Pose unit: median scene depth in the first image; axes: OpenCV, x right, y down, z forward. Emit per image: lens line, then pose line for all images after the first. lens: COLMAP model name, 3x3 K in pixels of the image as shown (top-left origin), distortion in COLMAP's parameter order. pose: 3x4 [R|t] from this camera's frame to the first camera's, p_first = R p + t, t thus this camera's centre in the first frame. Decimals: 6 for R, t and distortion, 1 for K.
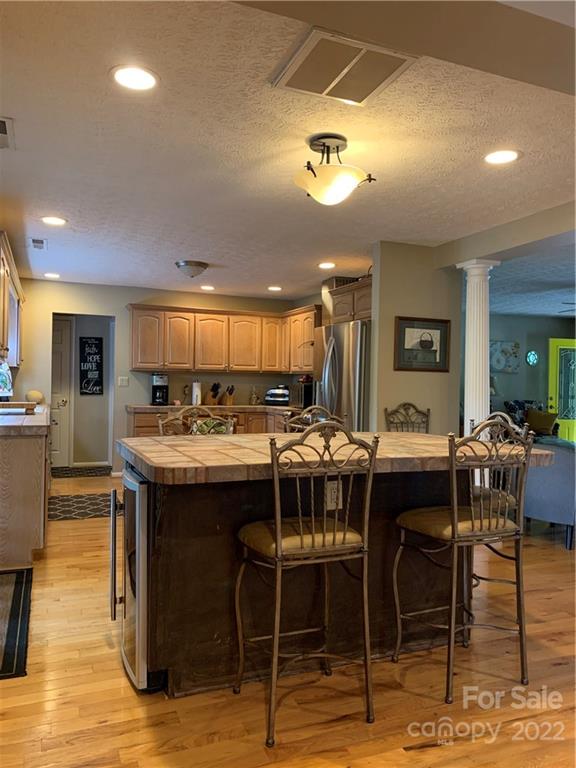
lens RADIAL K [[587.7, 0, 291.3], [0, 587.7, 388.0], [0, 0, 1]] dist [0.055575, -0.076720]
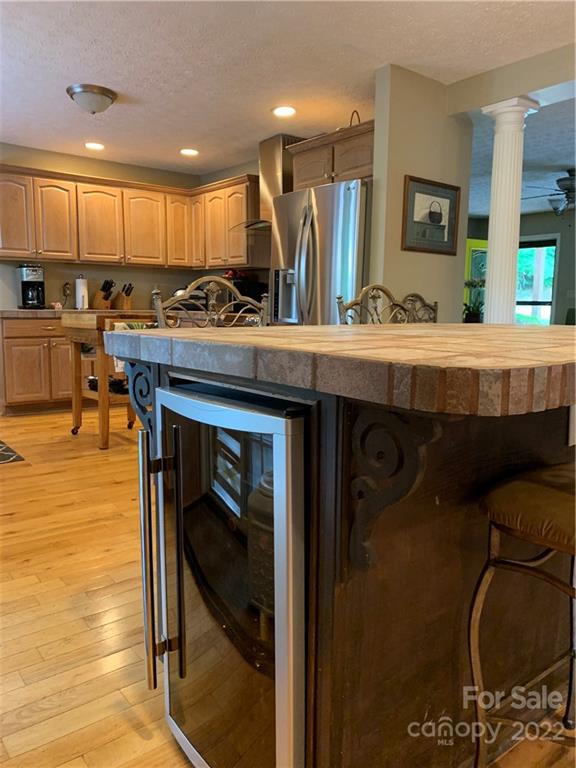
lens RADIAL K [[587.7, 0, 292.7], [0, 587.7, 386.7], [0, 0, 1]] dist [0.055575, -0.076720]
pose [[0.963051, -0.041103, 0.266163, -0.118152], [0.004652, 0.990676, 0.136157, 0.028079], [-0.269278, -0.129888, 0.954263, 0.200918]]
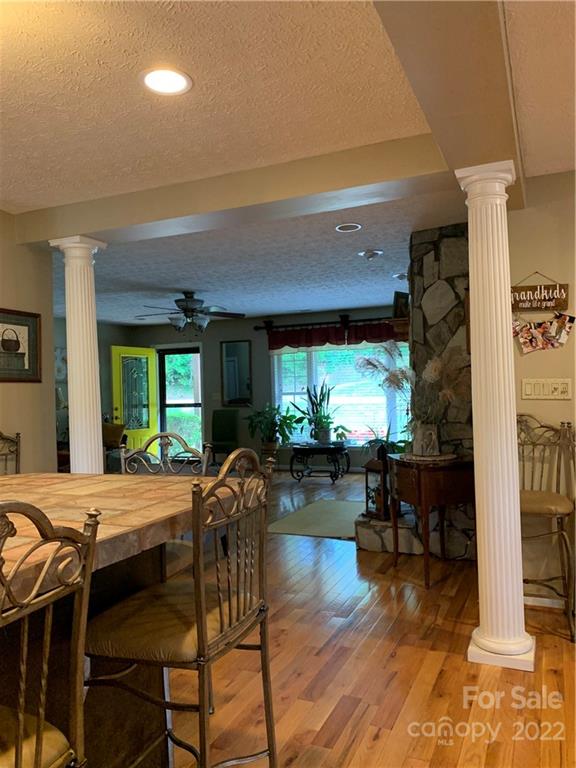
lens RADIAL K [[587.7, 0, 292.0], [0, 587.7, 387.5], [0, 0, 1]] dist [0.055575, -0.076720]
pose [[0.719736, -0.030635, 0.693571, -0.021210], [0.044360, 0.999014, -0.001906, -0.003383], [-0.692829, 0.032139, 0.720386, 0.166309]]
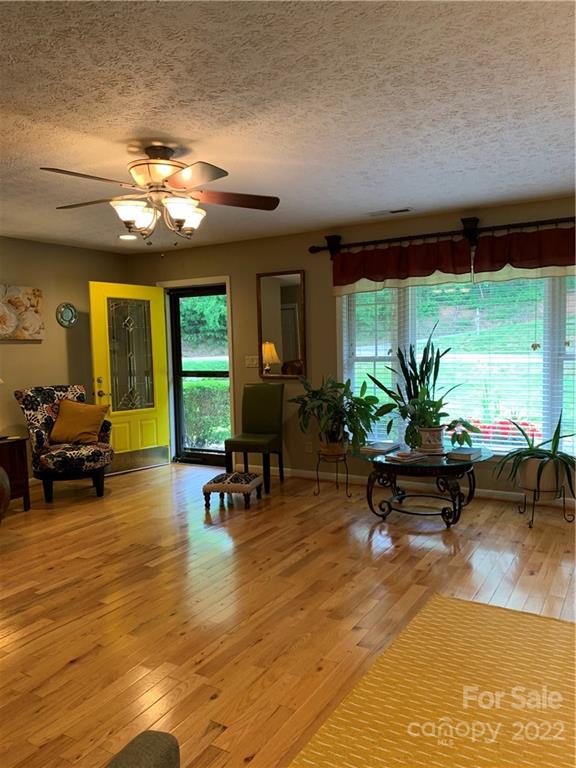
lens RADIAL K [[587.7, 0, 290.3], [0, 587.7, 408.4], [0, 0, 1]] dist [0.055575, -0.076720]
pose [[0.798640, -0.094584, 0.594330, 0.318243], [0.038787, 0.993609, 0.106006, -0.014652], [-0.600558, -0.061608, 0.797204, 0.534602]]
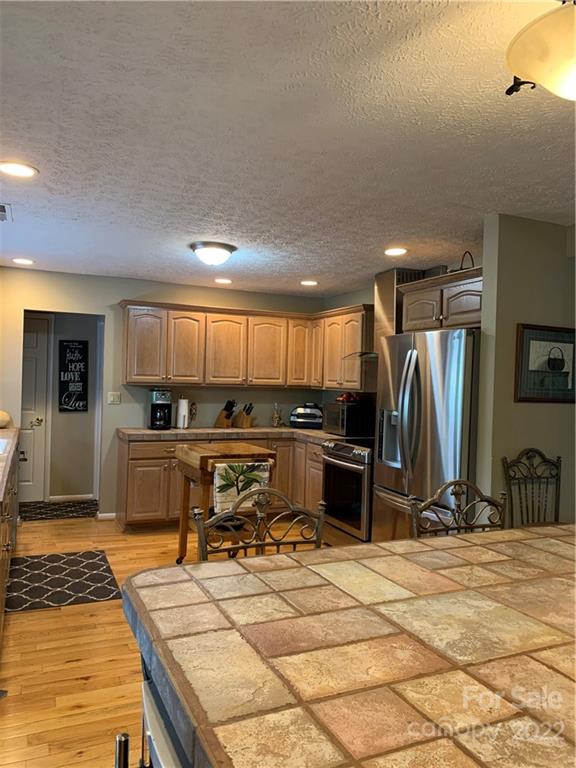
lens RADIAL K [[587.7, 0, 290.2], [0, 587.7, 385.6], [0, 0, 1]] dist [0.055575, -0.076720]
pose [[0.999632, 0.011003, 0.024797, -0.073219], [-0.011000, 0.999939, -0.000270, -0.031856], [-0.024799, -0.000003, 0.999692, 0.217513]]
